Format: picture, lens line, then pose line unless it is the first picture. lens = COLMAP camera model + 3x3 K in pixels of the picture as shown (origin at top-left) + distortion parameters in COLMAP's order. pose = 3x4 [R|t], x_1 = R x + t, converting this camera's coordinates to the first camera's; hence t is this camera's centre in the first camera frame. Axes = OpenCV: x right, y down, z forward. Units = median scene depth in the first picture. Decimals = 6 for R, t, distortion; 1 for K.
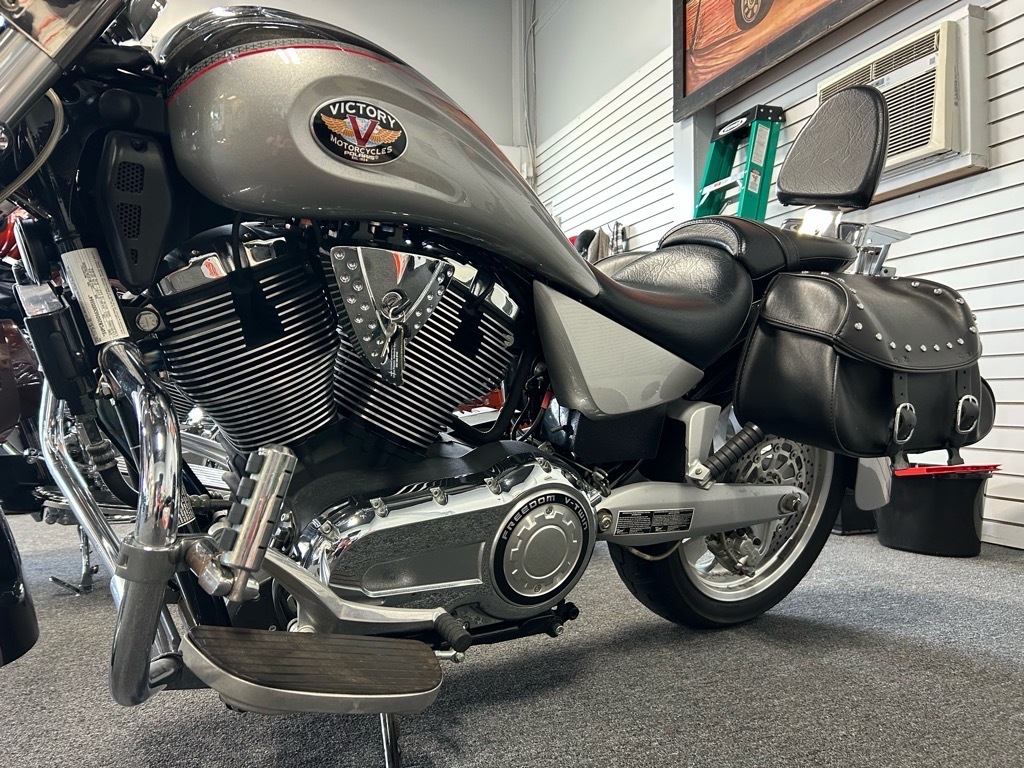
lens RADIAL K [[781.6, 0, 512.0], [0, 781.6, 384.0], [0, 0, 1]] dist [0.057550, -0.082065]
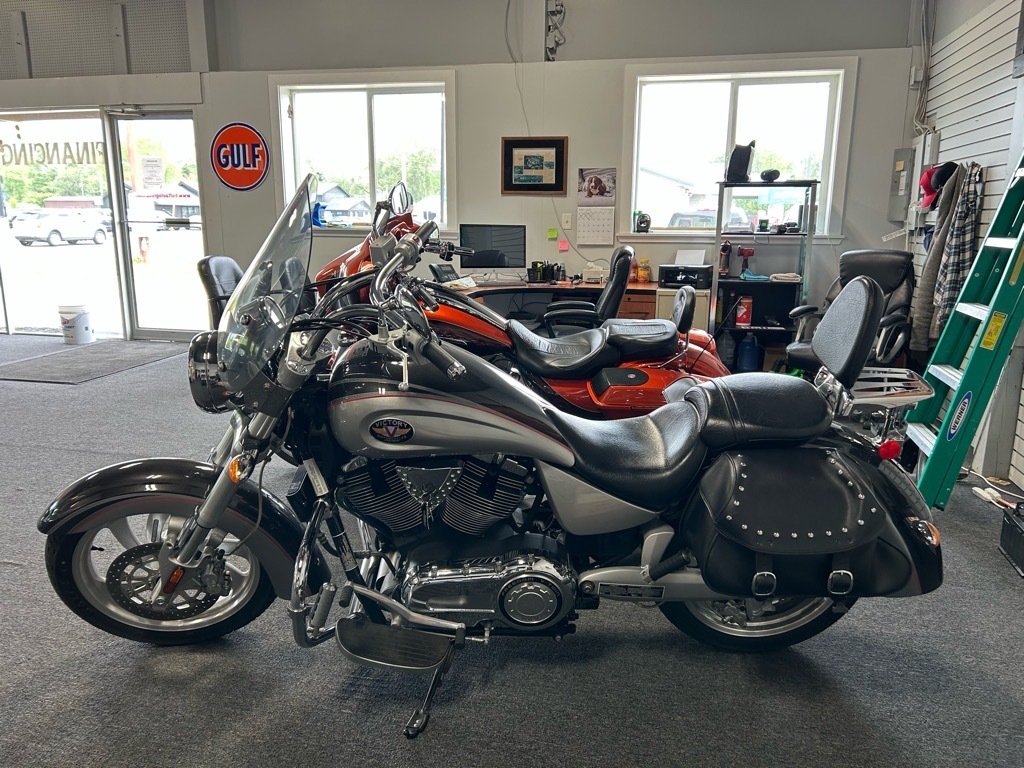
lens RADIAL K [[772.4, 0, 512.0], [0, 772.4, 384.0], [0, 0, 1]] dist [0.065461, -0.062046]
pose [[0.820918, 0.128299, -0.556446, 0.710154], [0.008972, 0.971416, 0.237215, -0.536075], [0.570975, -0.199727, 0.796302, -0.278583]]
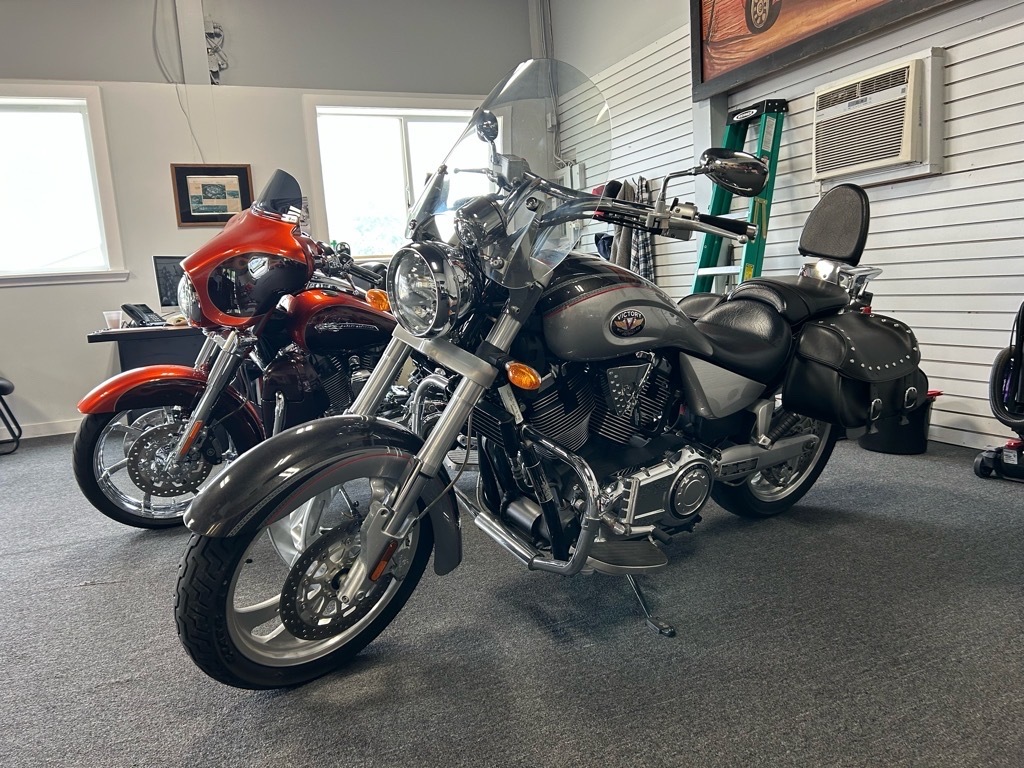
lens RADIAL K [[786.8, 0, 508.8], [0, 786.8, 399.4], [0, 0, 1]] dist [0.053661, -0.072584]
pose [[0.997488, -0.068792, 0.016911, -0.323221], [0.064876, 0.982972, 0.171924, -0.287038], [-0.028450, -0.170395, 0.984965, -0.664401]]
